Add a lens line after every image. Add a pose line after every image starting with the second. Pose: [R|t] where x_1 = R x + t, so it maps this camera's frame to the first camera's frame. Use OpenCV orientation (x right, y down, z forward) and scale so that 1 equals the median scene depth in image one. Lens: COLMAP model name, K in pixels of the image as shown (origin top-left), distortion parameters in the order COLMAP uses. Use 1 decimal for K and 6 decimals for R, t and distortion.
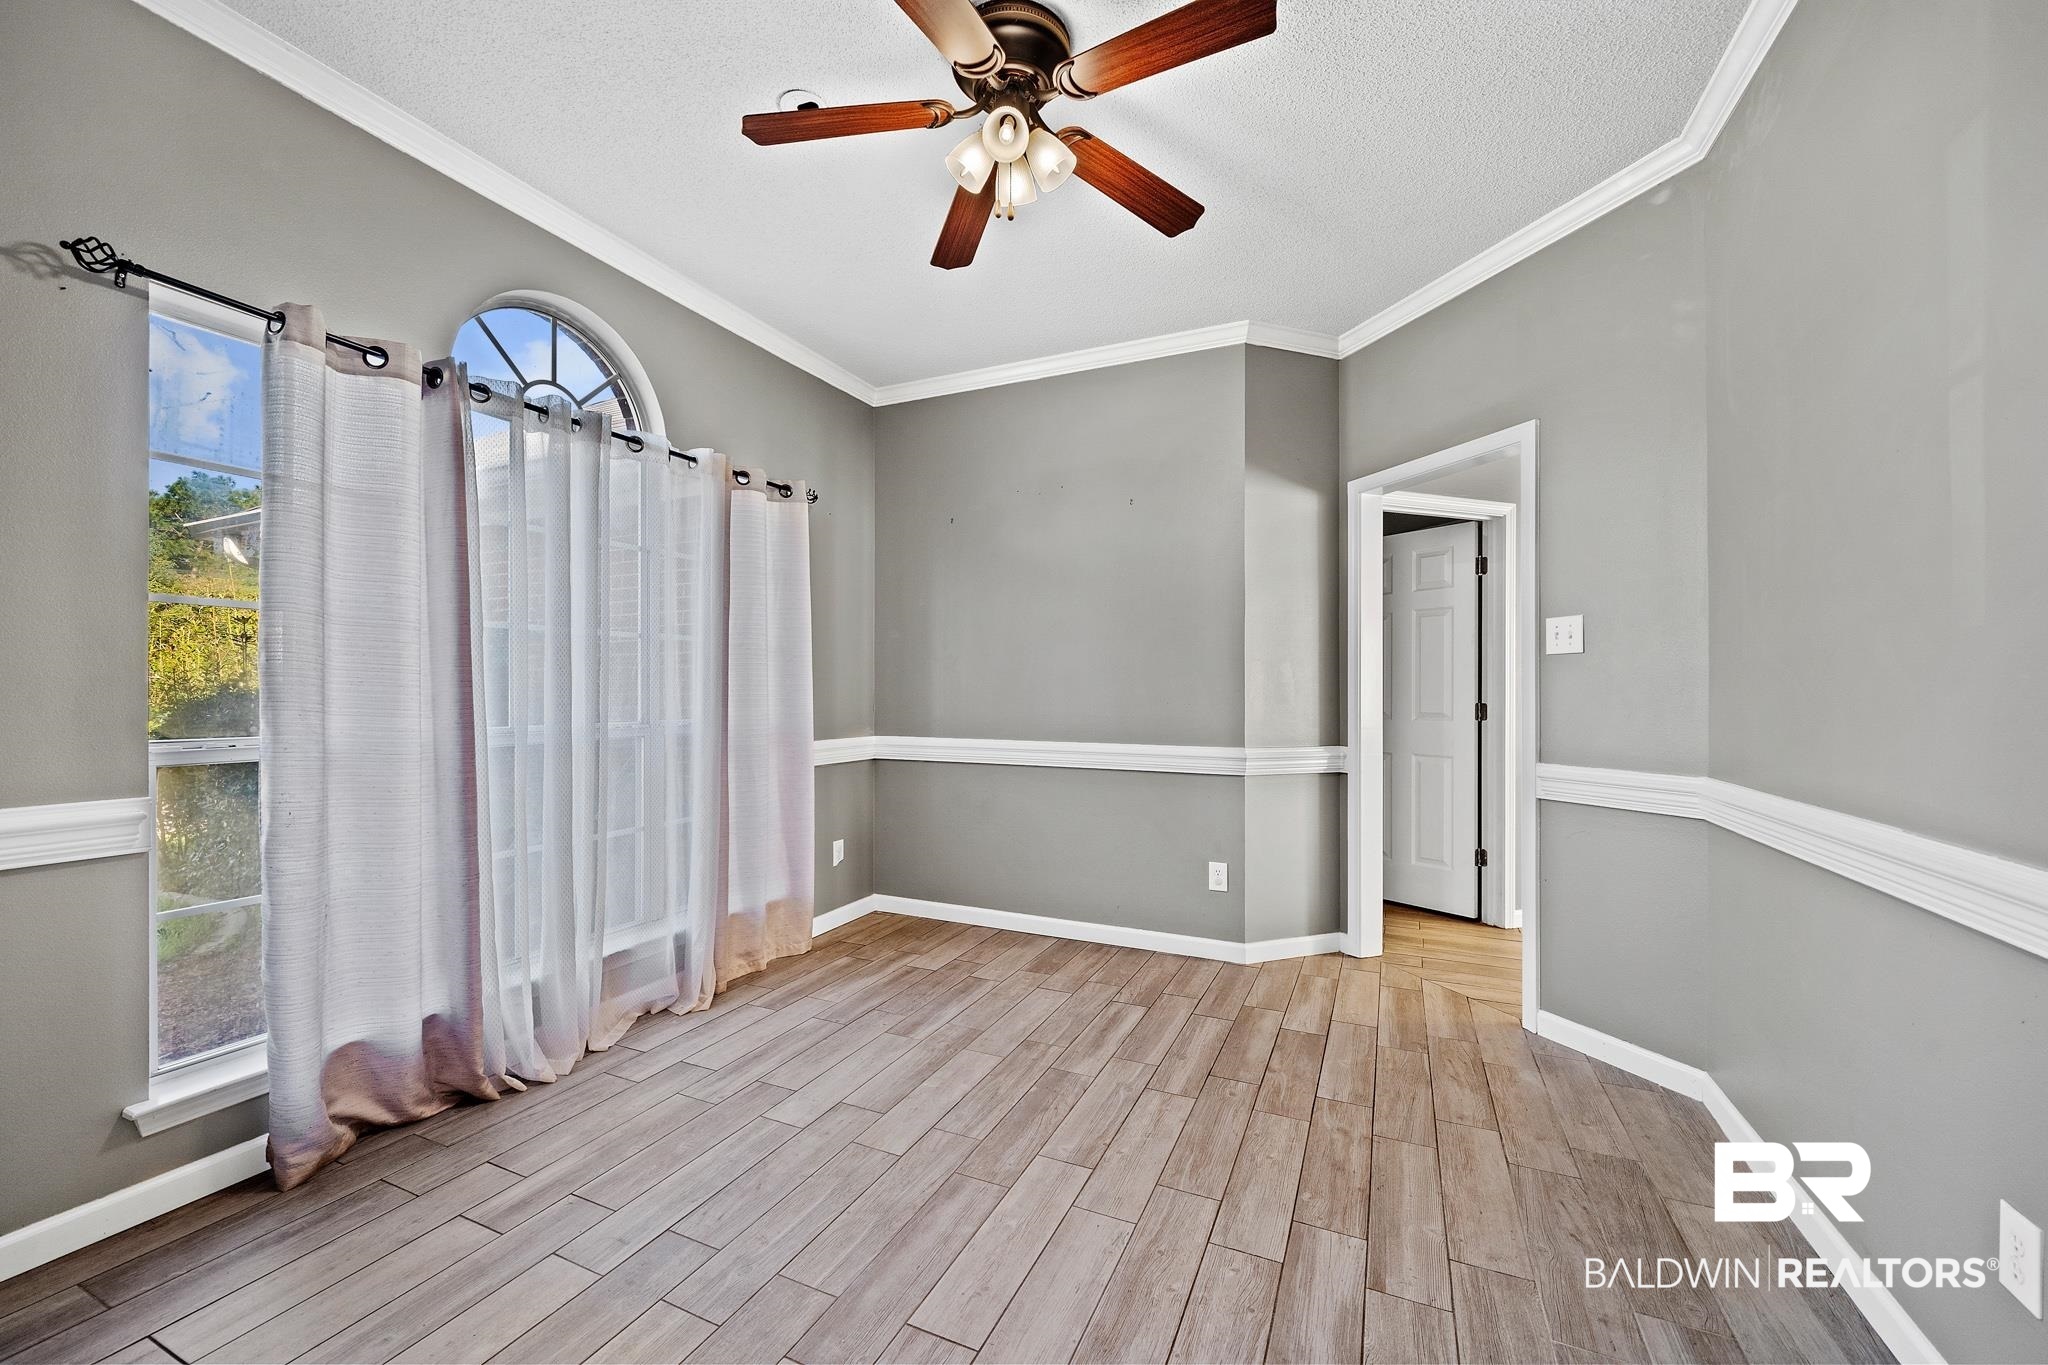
lens RADIAL K [[810.8, 0, 1024.0], [0, 810.8, 682.5], [0, 0, 1]] dist [-0.009878, -0.000033]
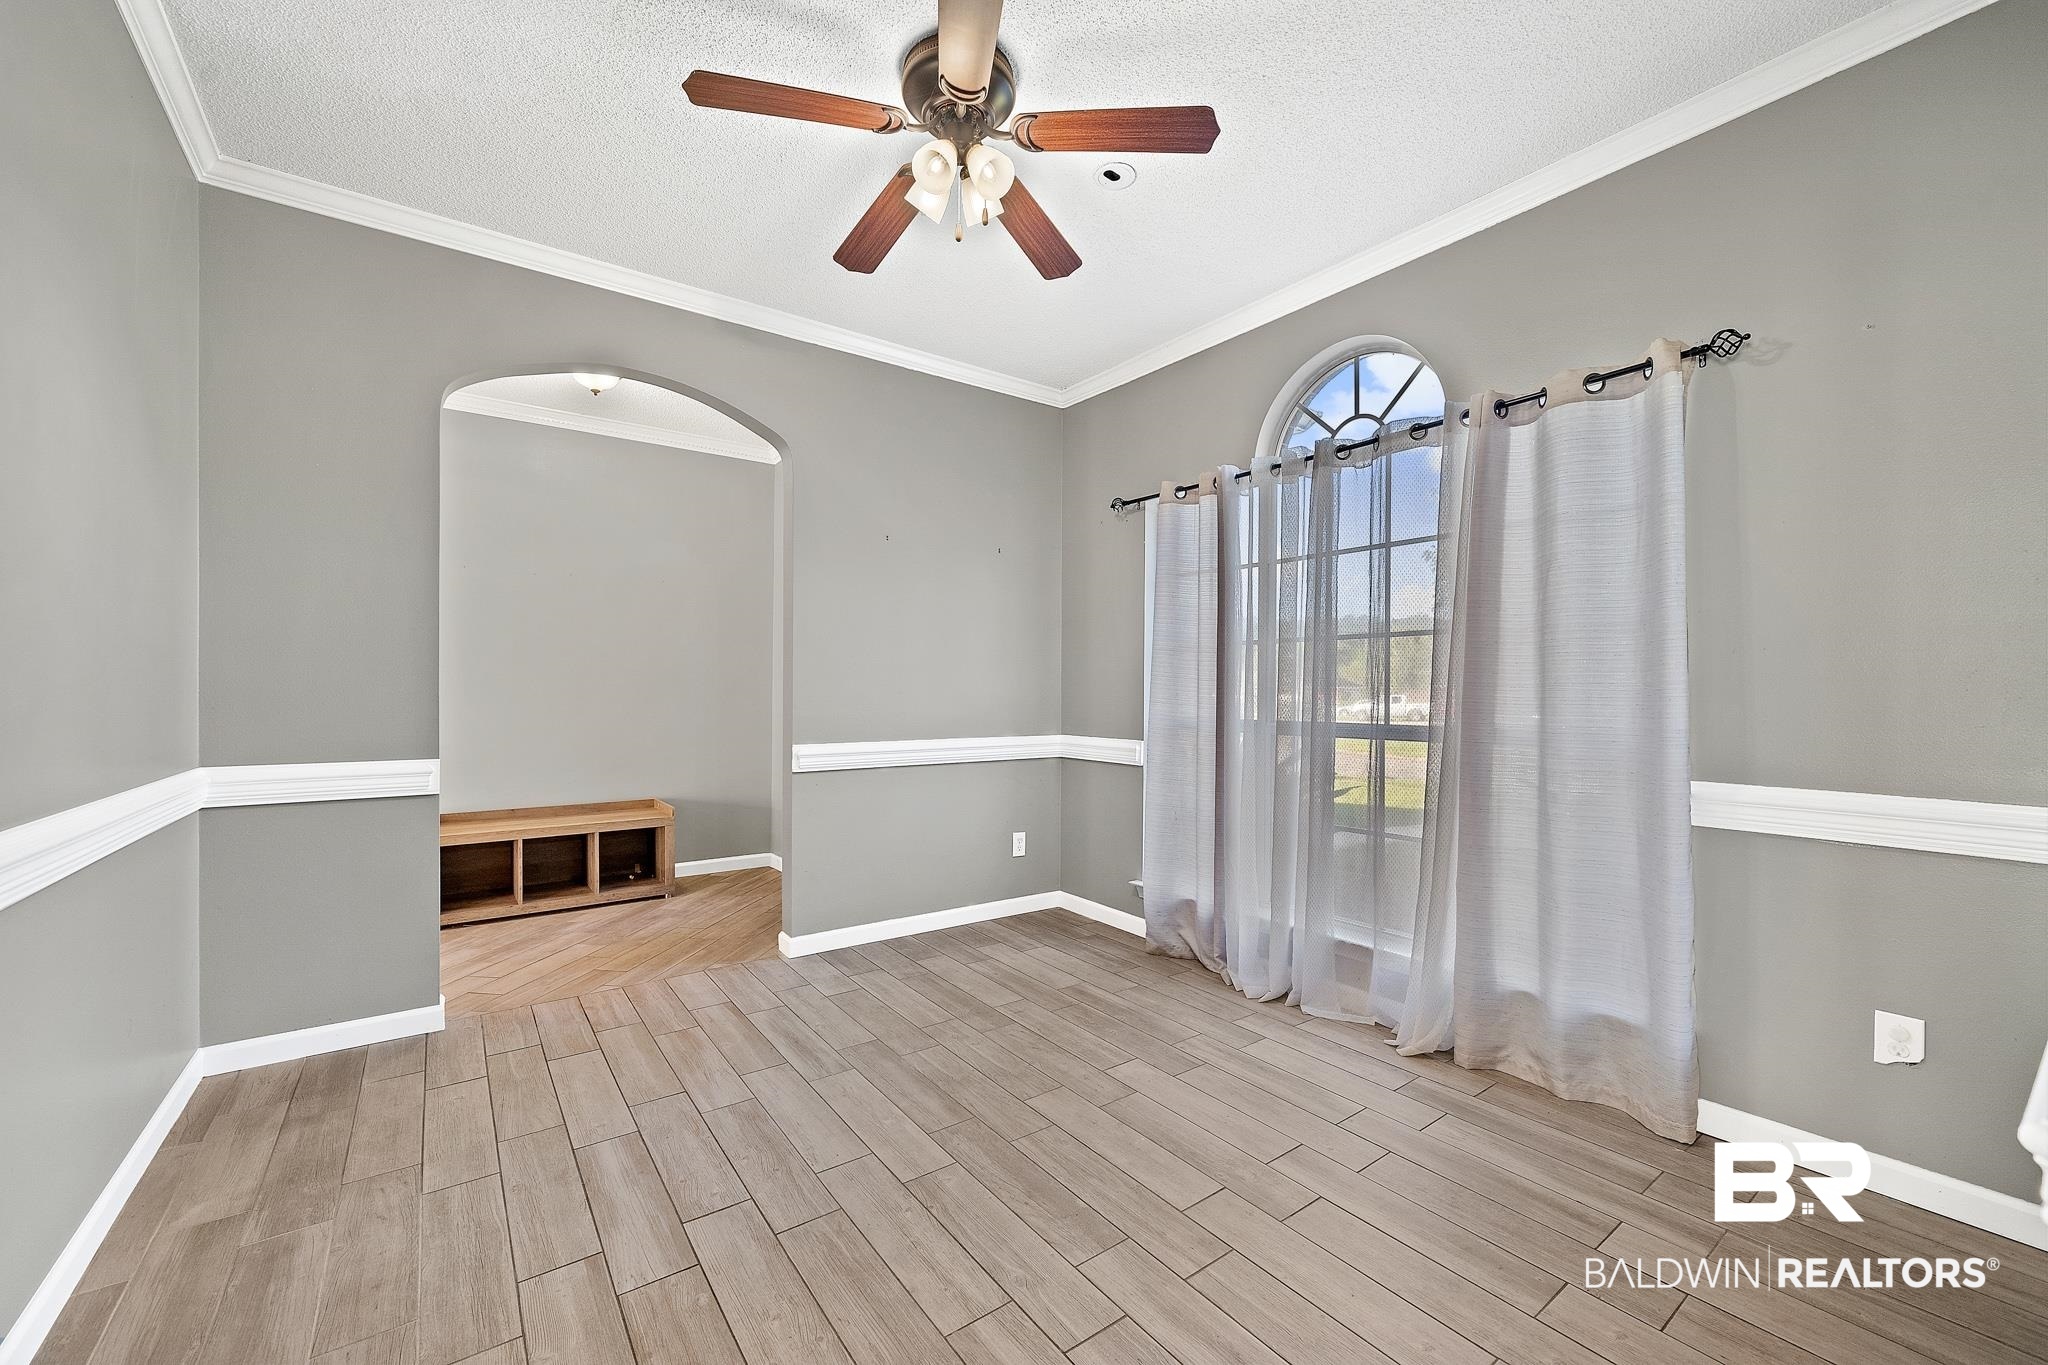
lens RADIAL K [[804.9, 0, 1023.3], [0, 804.9, 700.7], [0, 0, 1]] dist [0.000058, -0.000198]
pose [[-0.489992, 0.010154, -0.871668, 0.621588], [0.007272, 0.999945, 0.007560, 0.008621], [0.871697, -0.002634, -0.490039, 1.163095]]
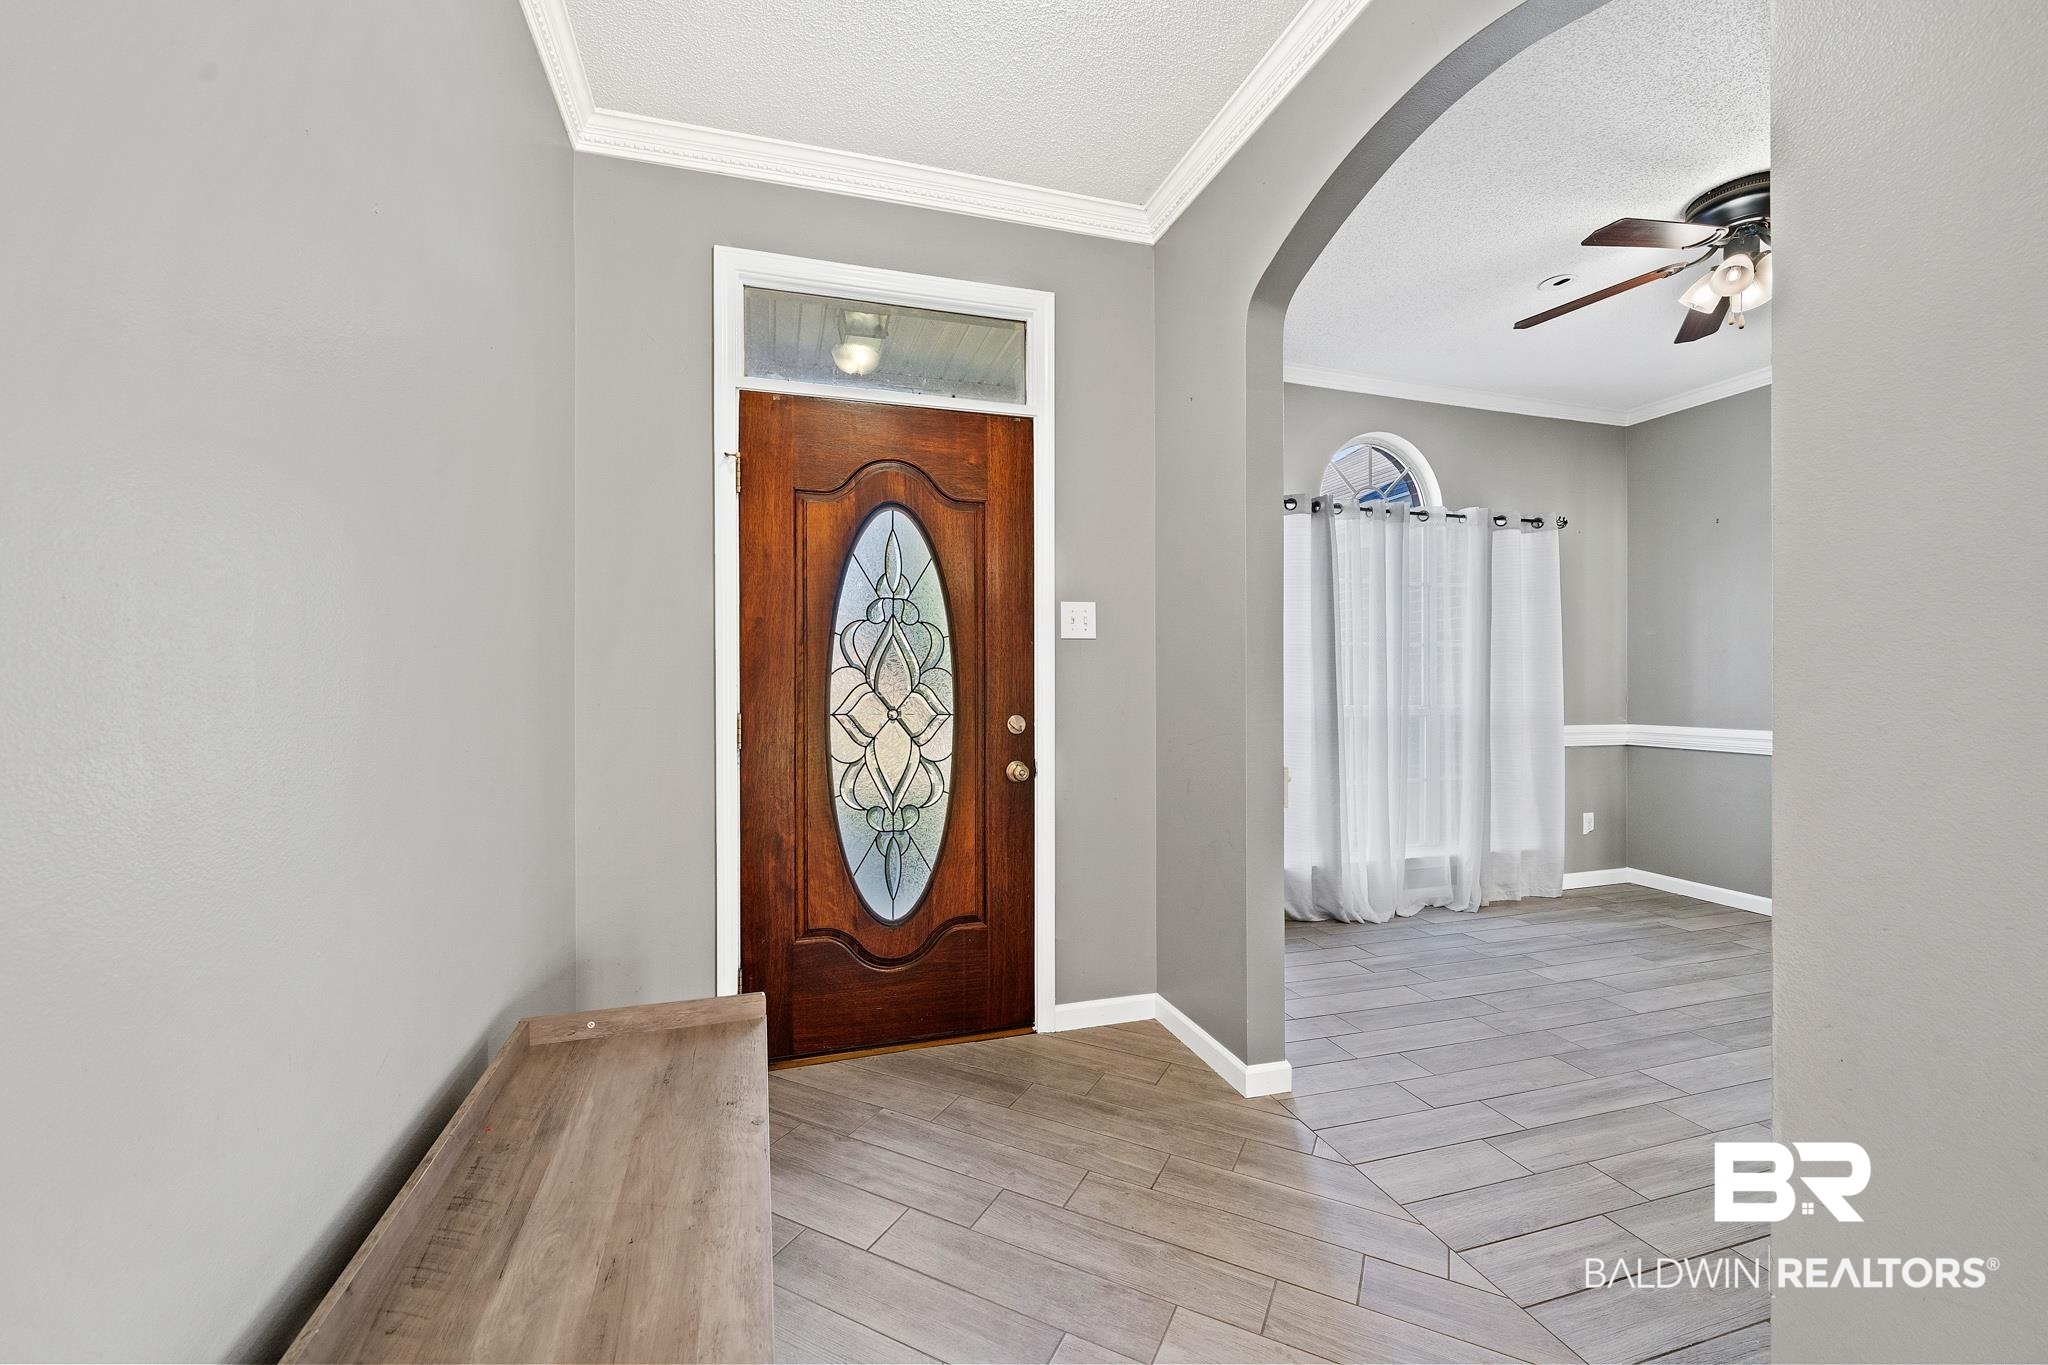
lens RADIAL K [[812.7, 0, 1024.0], [0, 812.7, 682.5], [0, 0, 1]] dist [0.003837, -0.000420]
pose [[0.673146, 0.000397, -0.739509, 0.129917], [0.005871, 0.999965, 0.005881, -0.004465], [0.739486, -0.008300, 0.673120, -0.558057]]
